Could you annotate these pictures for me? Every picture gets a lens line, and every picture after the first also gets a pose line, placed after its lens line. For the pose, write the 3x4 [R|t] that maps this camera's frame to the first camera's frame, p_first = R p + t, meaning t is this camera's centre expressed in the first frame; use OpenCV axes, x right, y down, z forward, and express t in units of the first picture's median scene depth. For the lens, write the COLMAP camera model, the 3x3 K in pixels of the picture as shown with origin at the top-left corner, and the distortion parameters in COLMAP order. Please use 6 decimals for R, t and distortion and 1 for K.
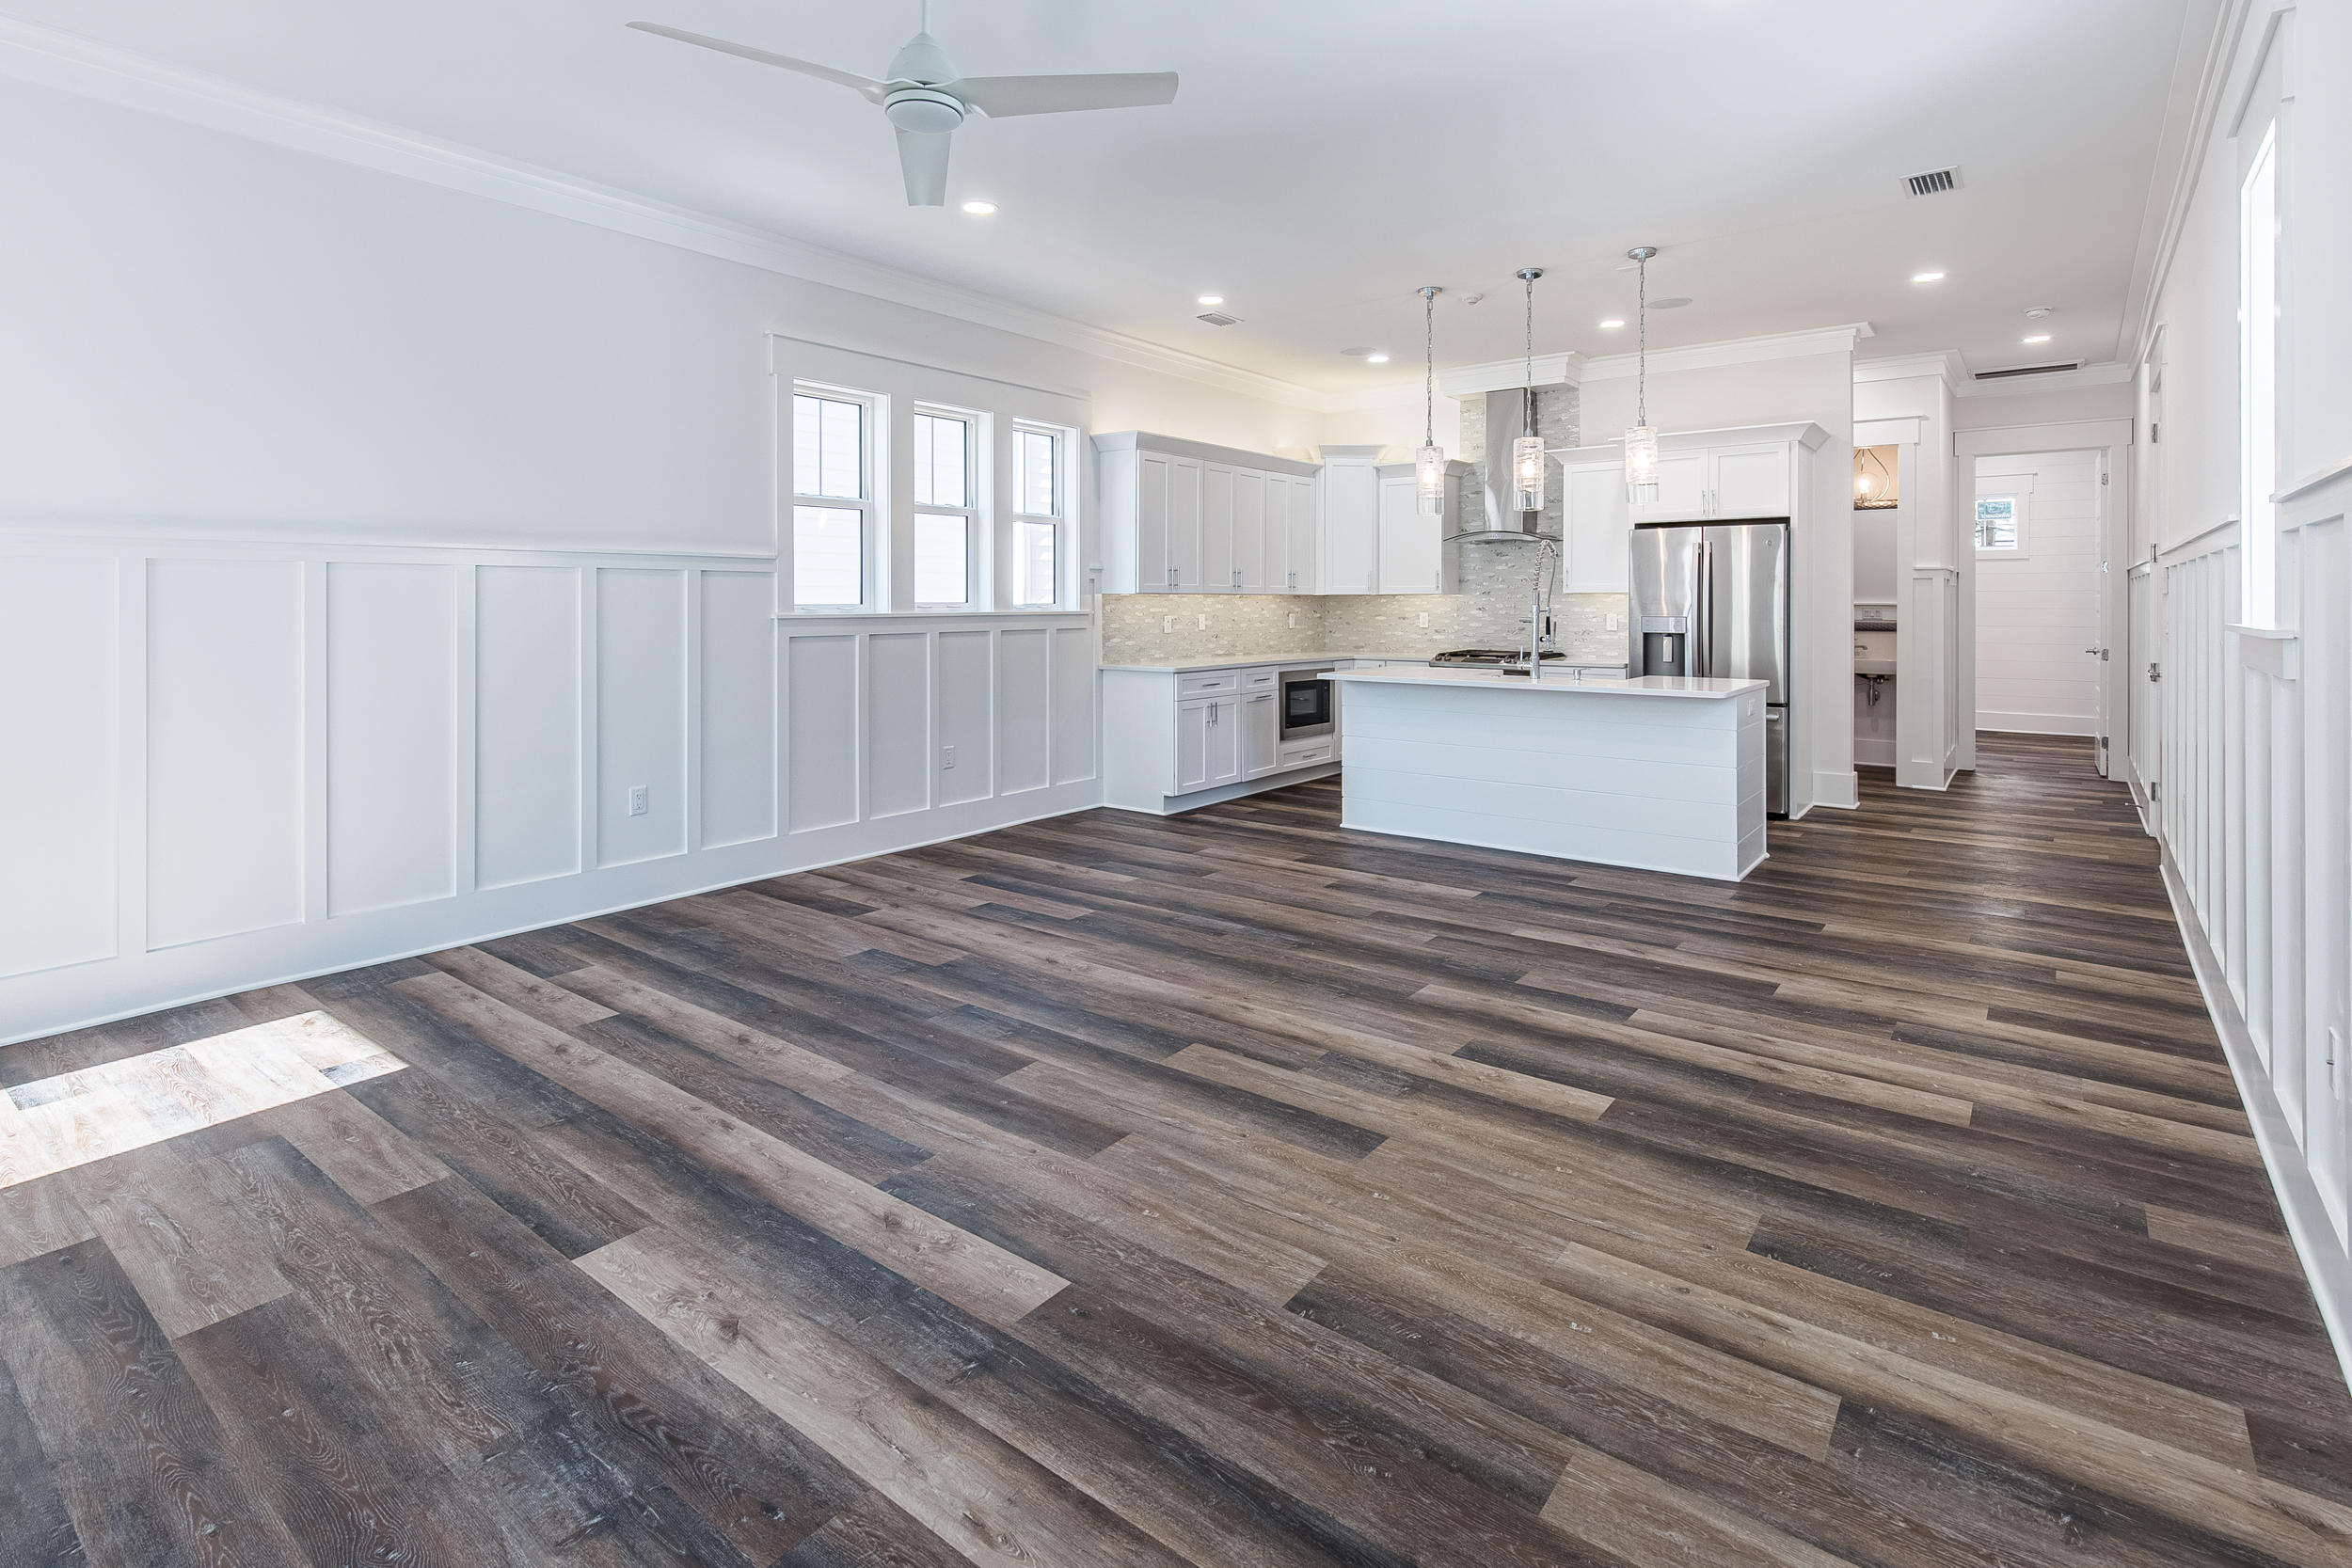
lens RADIAL K [[1135.6, 0, 1168.6], [0, 1135.6, 603.9], [0, 0, 1]] dist [0.000195, -0.000216]
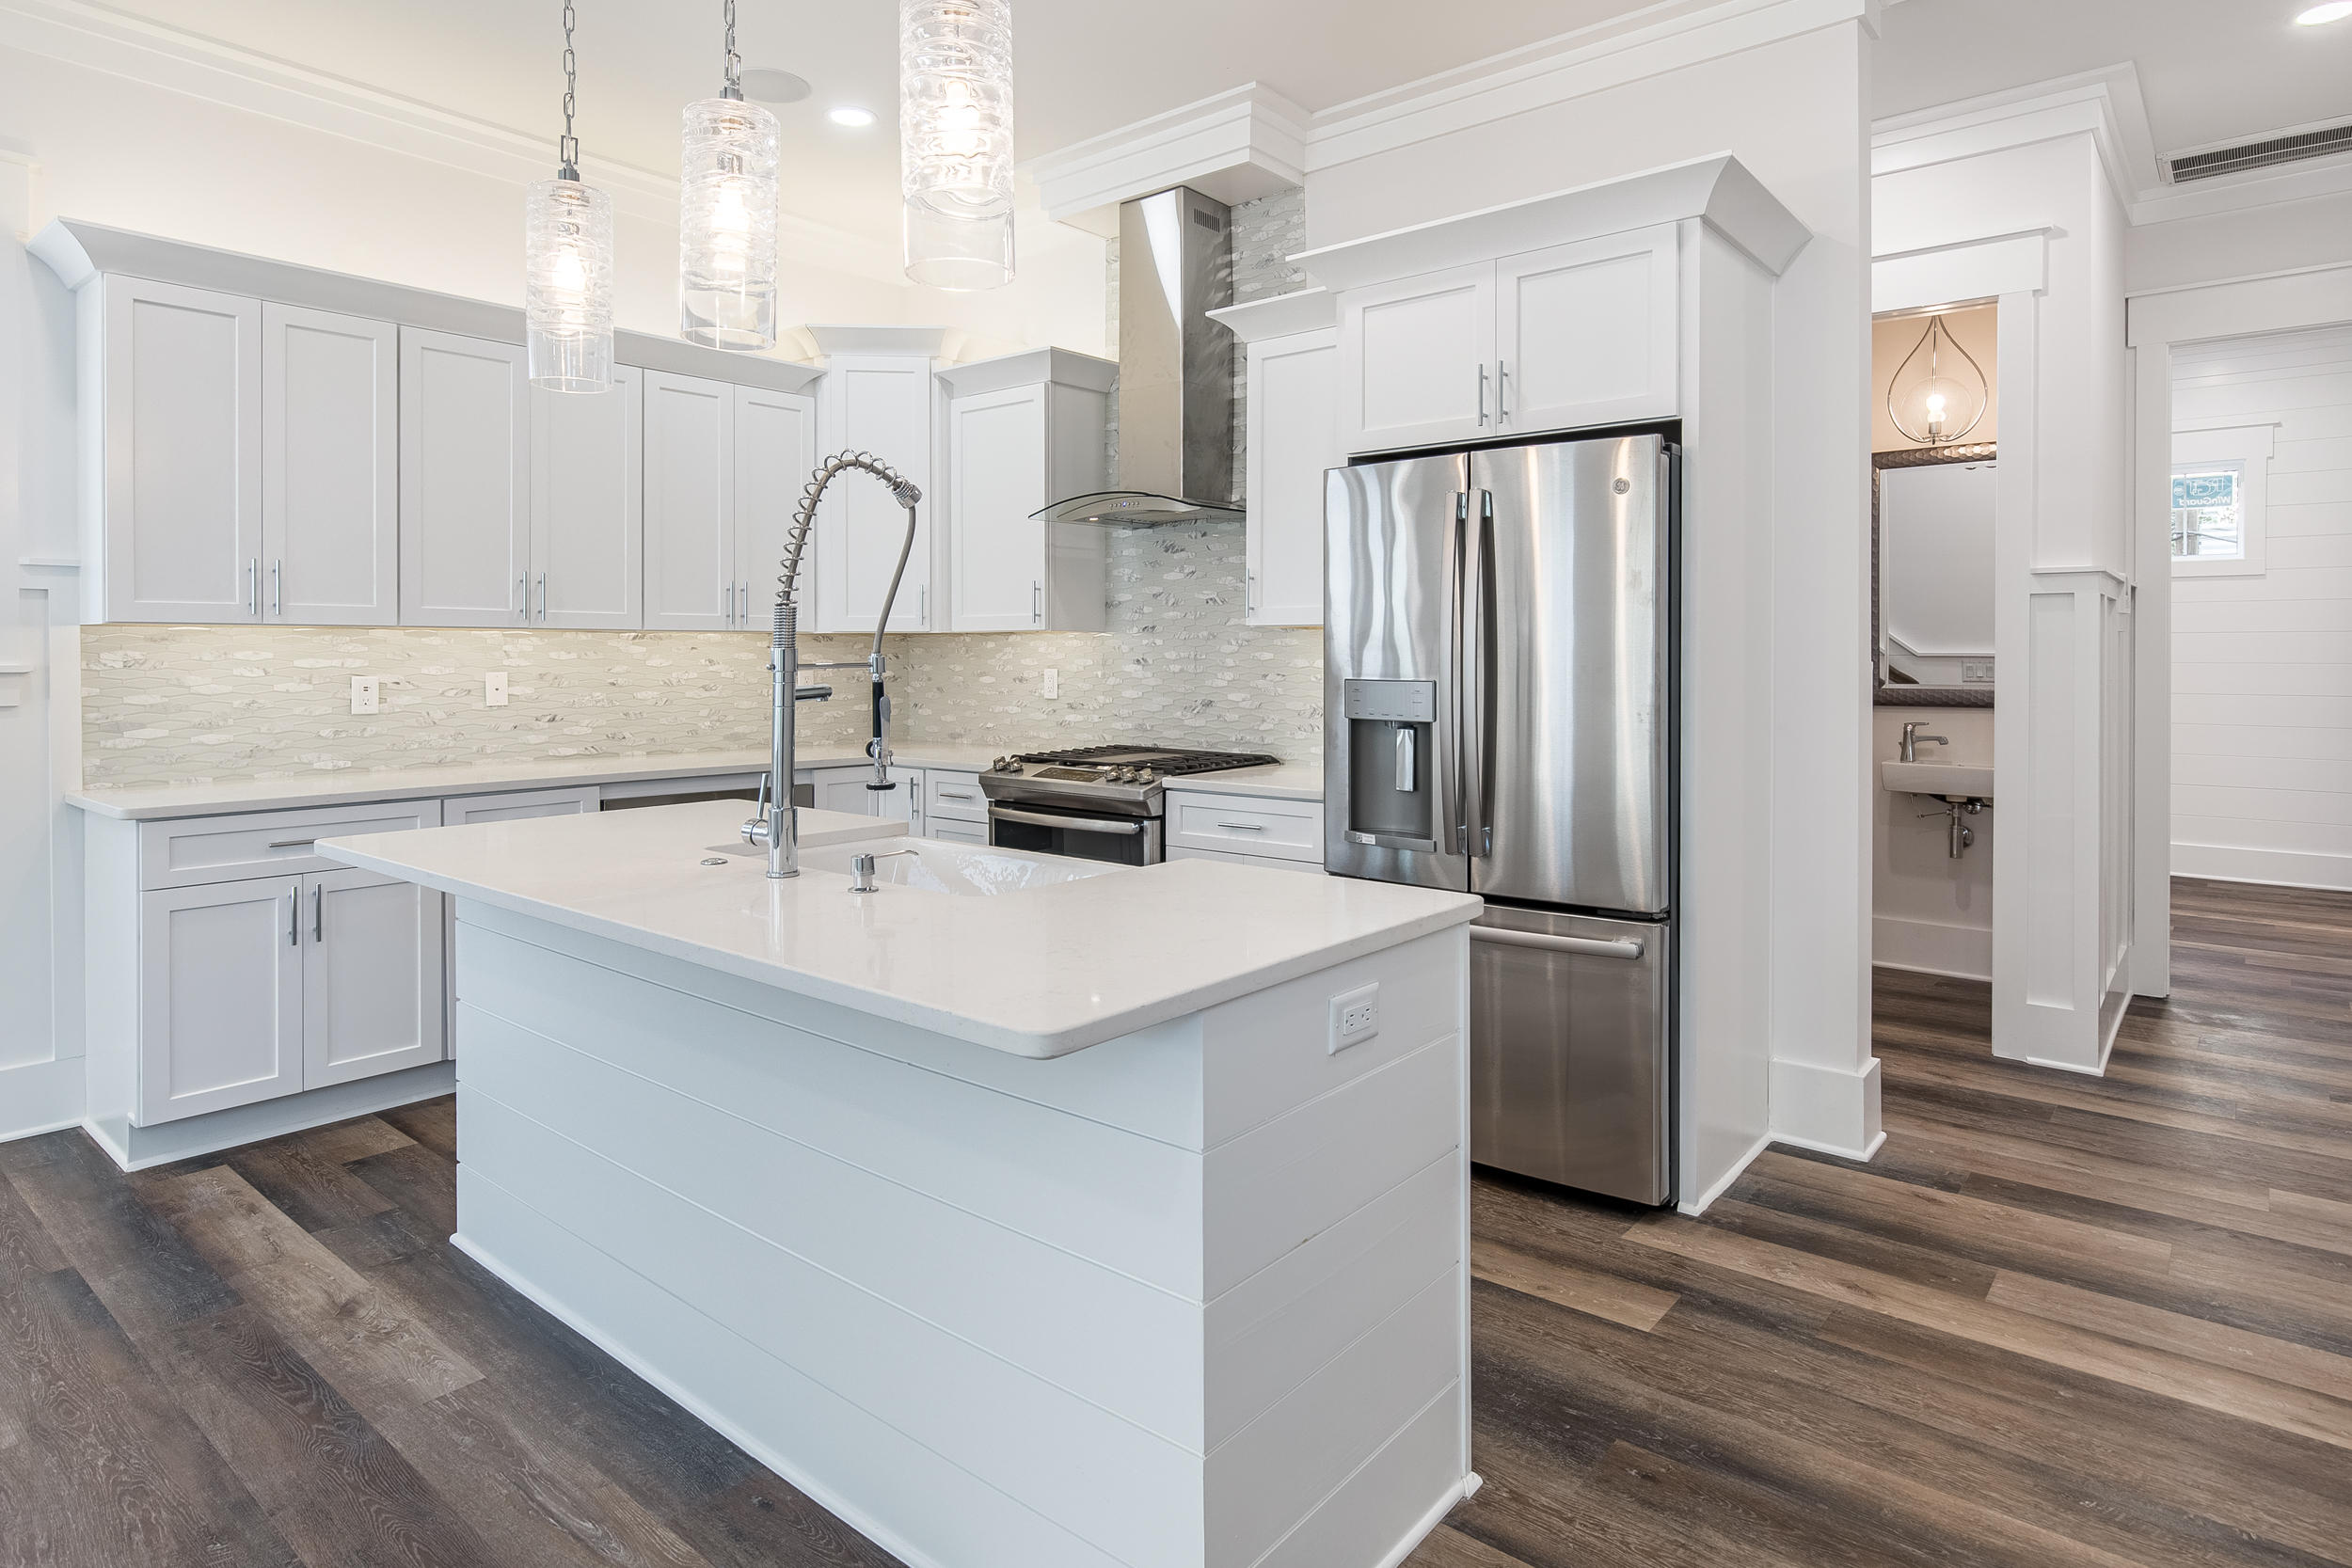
lens RADIAL K [[1304.2, 0, 1191.9], [0, 1304.2, 655.9], [0, 0, 1]] dist [-0.001174, -0.000011]
pose [[0.999728, 0.000633, -0.023319, 0.337005], [-0.000642, 1.000000, -0.000368, 0.002441], [0.023319, 0.000383, 0.999728, 0.478547]]
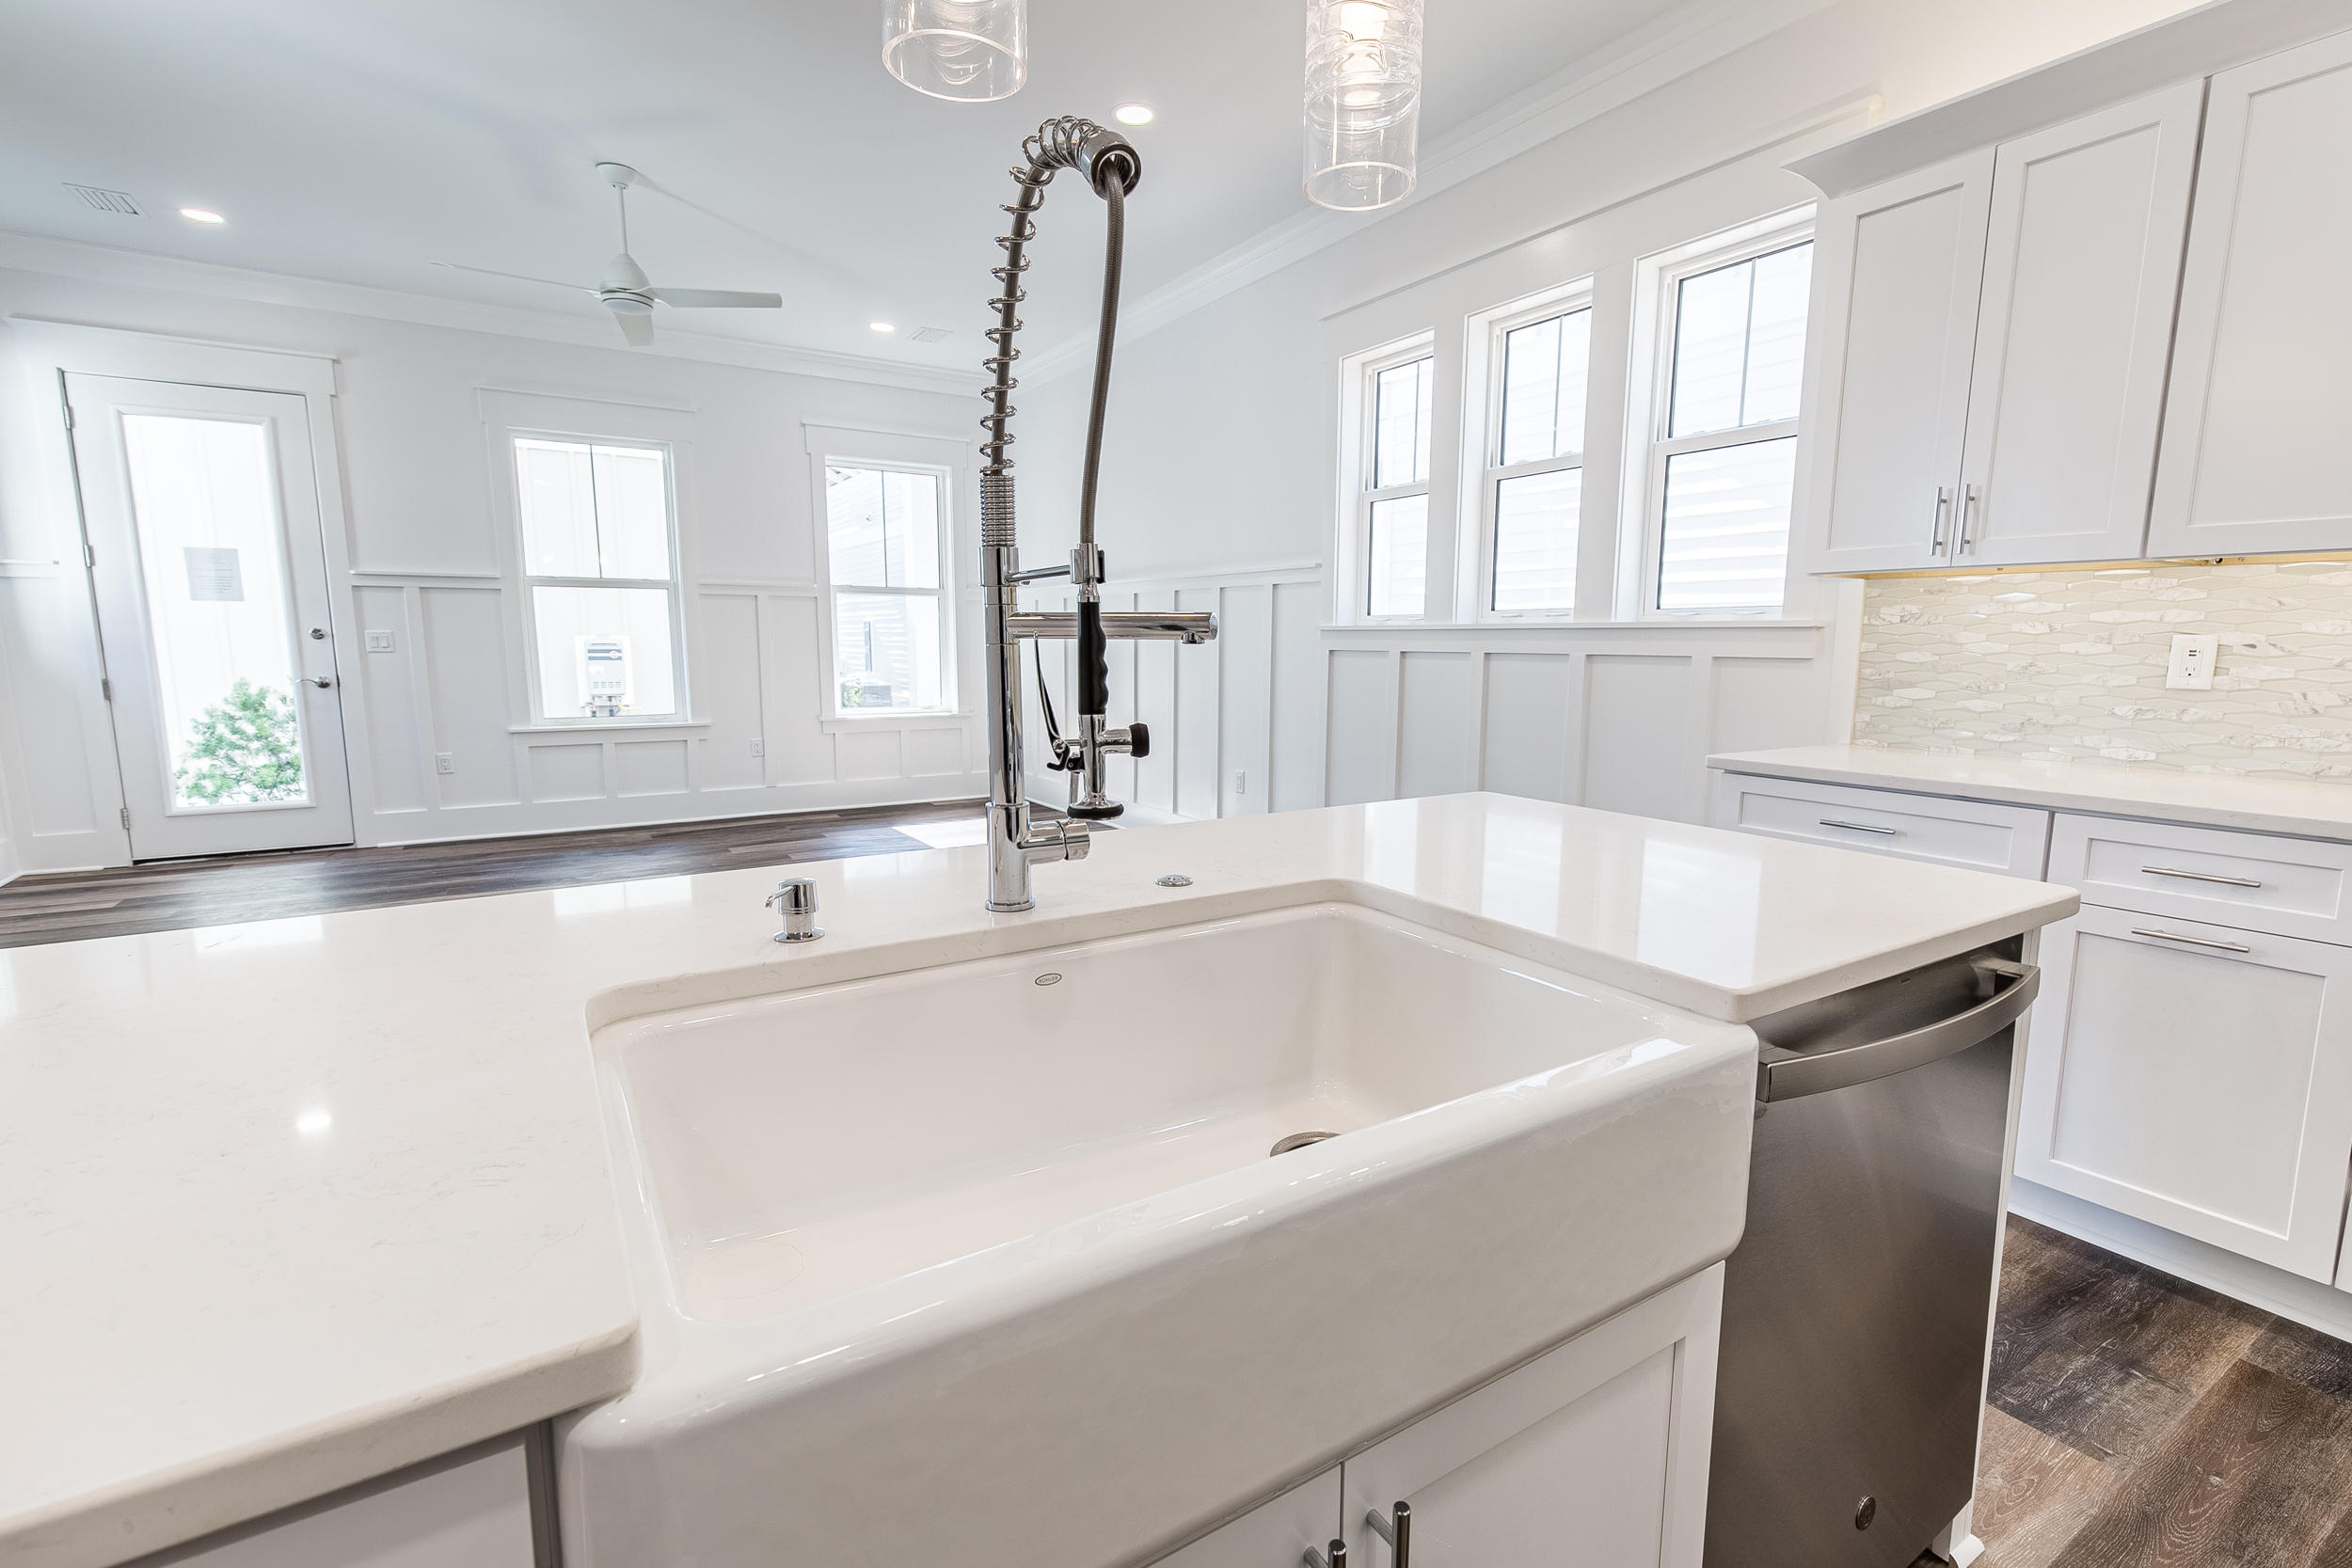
lens RADIAL K [[1059.0, 0, 1195.8], [0, 1059.0, 784.7], [0, 0, 1]] dist [0.004597, -0.000346]
pose [[-0.334880, 0.130828, -0.933134, 0.369853], [-0.006340, 0.989979, 0.141073, 0.011741], [0.942239, 0.053159, -0.330695, 0.824260]]
